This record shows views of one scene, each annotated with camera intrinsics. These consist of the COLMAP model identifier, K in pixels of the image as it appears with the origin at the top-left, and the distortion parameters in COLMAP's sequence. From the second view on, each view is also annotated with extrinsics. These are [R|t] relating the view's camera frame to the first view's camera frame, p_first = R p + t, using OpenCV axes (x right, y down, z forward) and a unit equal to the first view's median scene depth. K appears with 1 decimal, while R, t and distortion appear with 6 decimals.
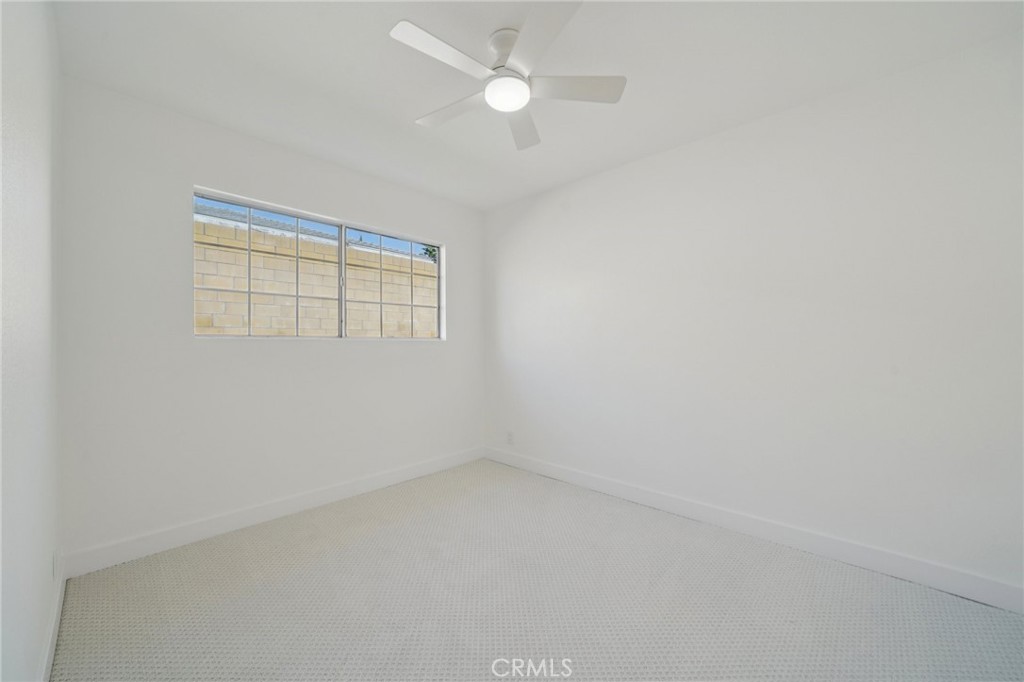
lens RADIAL K [[388.6, 0, 506.7], [0, 388.6, 338.8], [0, 0, 1]] dist [-0.000315, 0.000049]
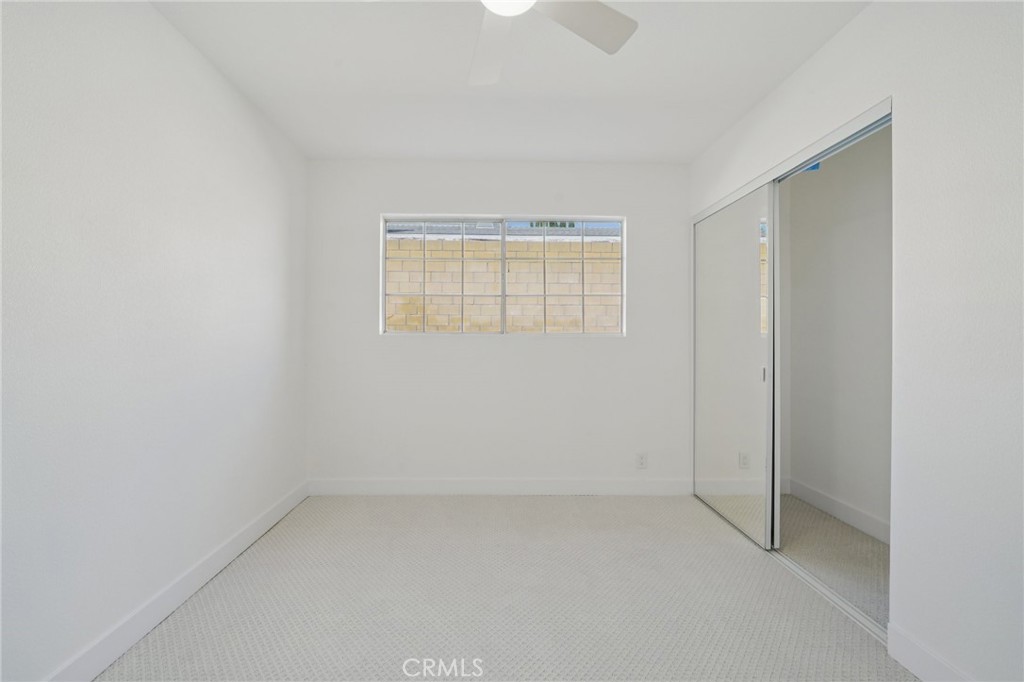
lens RADIAL K [[388.6, 0, 511.3], [0, 388.6, 342.4], [0, 0, 1]] dist [-0.000315, 0.000049]
pose [[0.699112, 0.012095, -0.714910, 0.219635], [0.001050, 0.999838, 0.017942, 0.001322], [0.715011, -0.013294, 0.698986, 0.239634]]
